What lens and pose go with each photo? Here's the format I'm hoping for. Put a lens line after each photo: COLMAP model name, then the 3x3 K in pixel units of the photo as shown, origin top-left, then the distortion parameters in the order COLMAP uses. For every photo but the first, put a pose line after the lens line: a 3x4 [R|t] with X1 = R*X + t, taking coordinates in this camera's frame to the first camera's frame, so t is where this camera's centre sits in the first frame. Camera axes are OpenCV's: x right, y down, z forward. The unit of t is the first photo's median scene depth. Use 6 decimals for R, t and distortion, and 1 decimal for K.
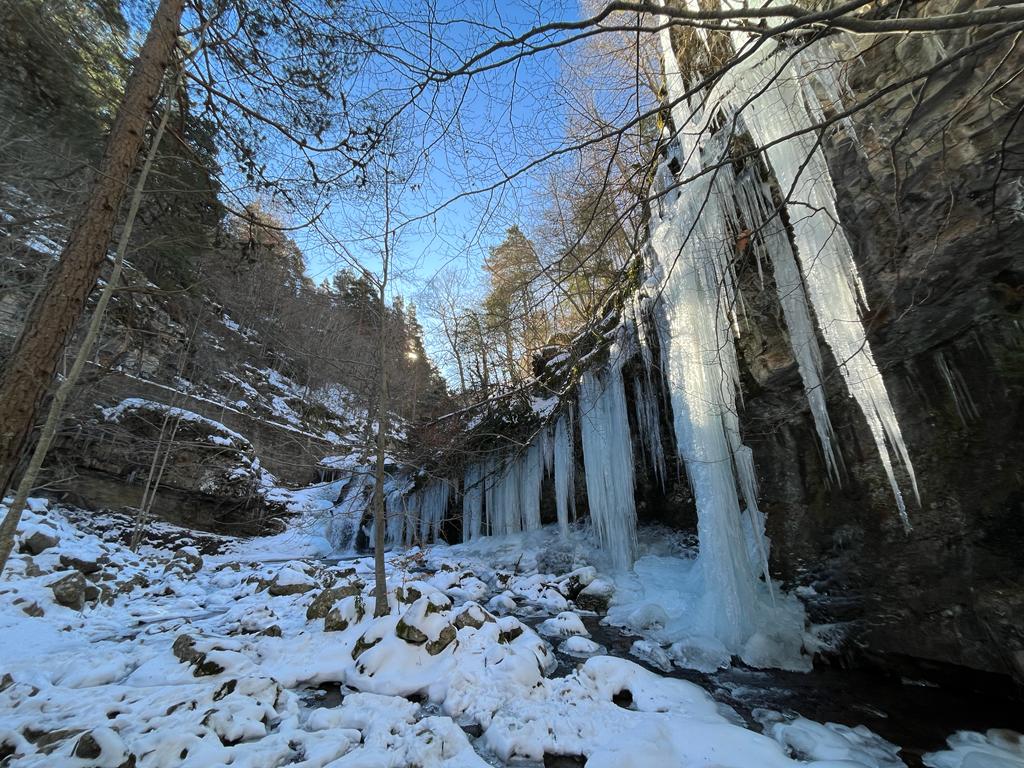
lens RADIAL K [[411.9, 0, 513.0], [0, 411.9, 381.3], [0, 0, 1]] dist [-0.003774, -0.000395]
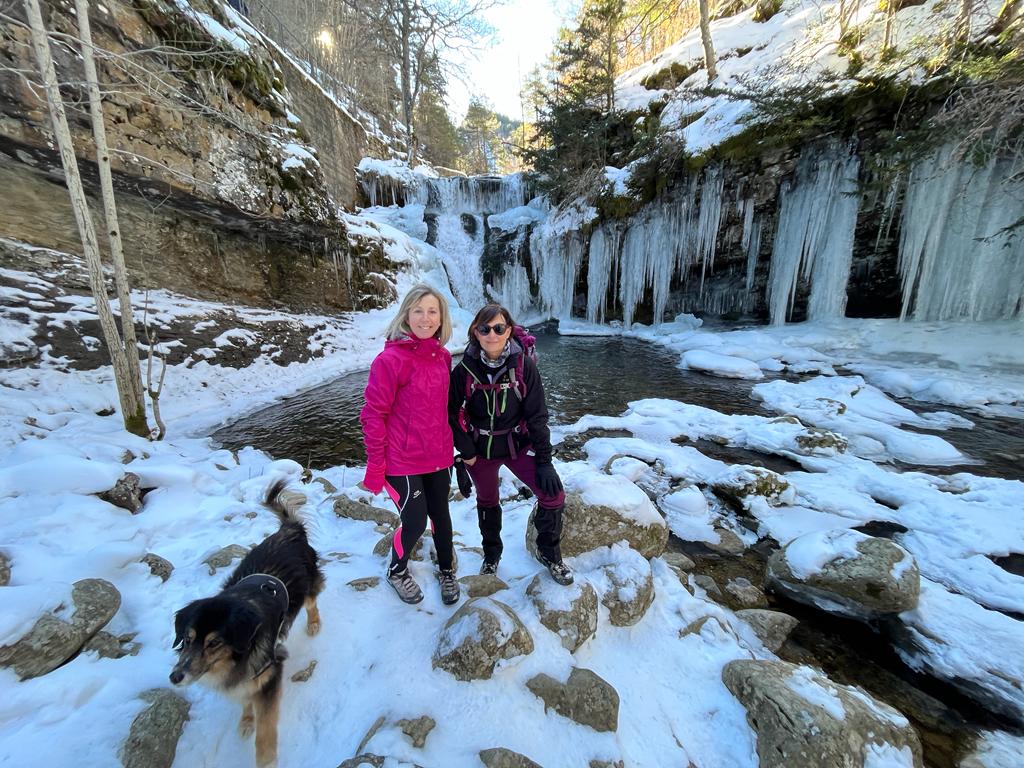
lens RADIAL K [[411.9, 0, 513.0], [0, 411.9, 381.3], [0, 0, 1]] dist [-0.003774, -0.000395]
pose [[0.987228, -0.025363, 0.157282, -0.872084], [-0.067238, 0.828681, 0.555668, 0.280906], [-0.144430, -0.559146, 0.816392, 0.905719]]
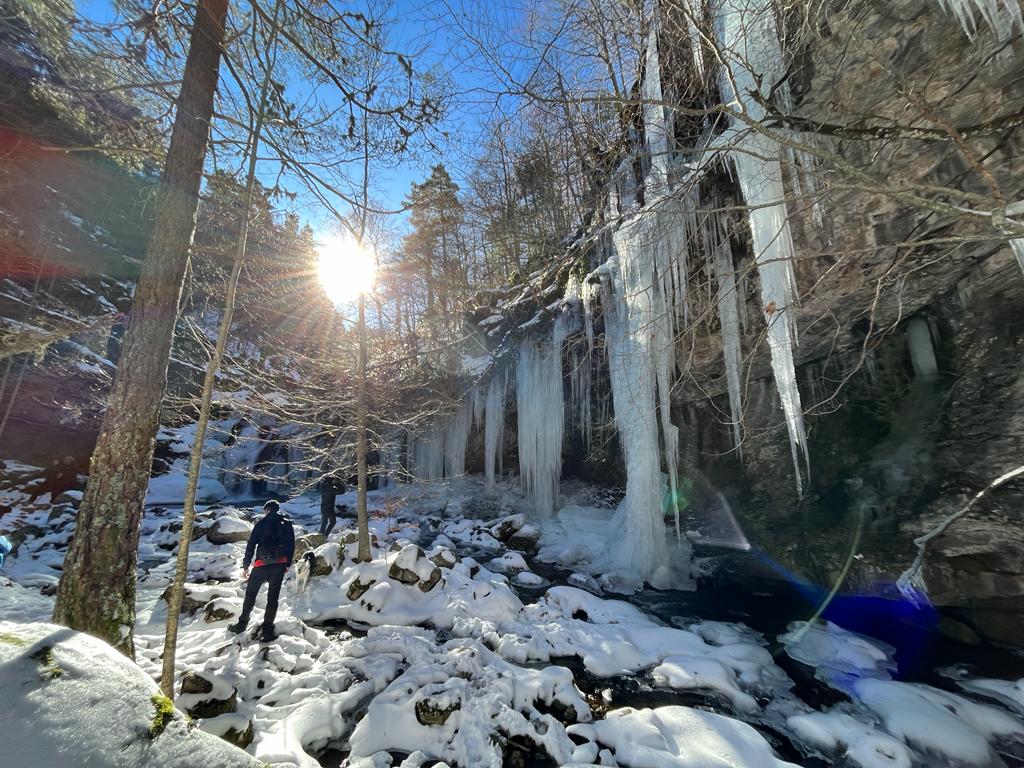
lens RADIAL K [[411.9, 0, 513.0], [0, 411.9, 381.3], [0, 0, 1]] dist [-0.003774, -0.000395]
pose [[0.962020, 0.084219, 0.259663, -0.139101], [-0.115814, 0.987287, 0.108860, -0.031391], [-0.247194, -0.134798, 0.959544, -0.038316]]
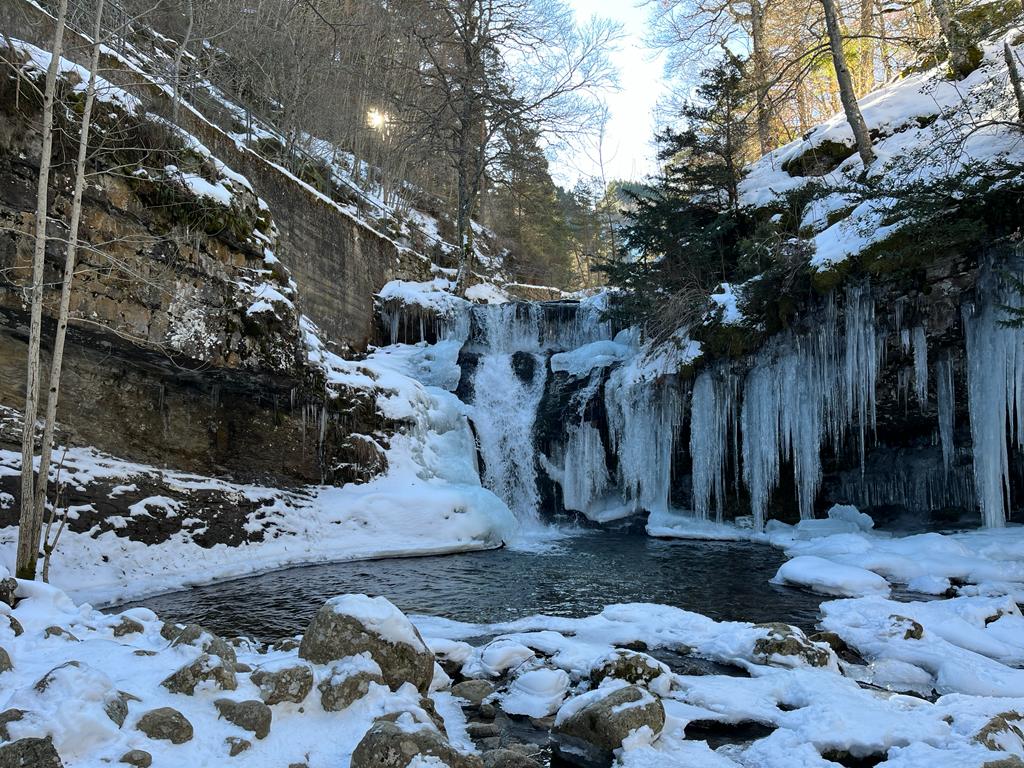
lens RADIAL K [[769.7, 0, 515.9], [0, 769.7, 389.4], [0, 0, 1]] dist [0.065837, -0.078288]
pose [[0.997879, 0.021728, -0.061362, -0.710524], [-0.004424, 0.963106, 0.269086, 0.210748], [0.064945, -0.268244, 0.961159, 0.687976]]
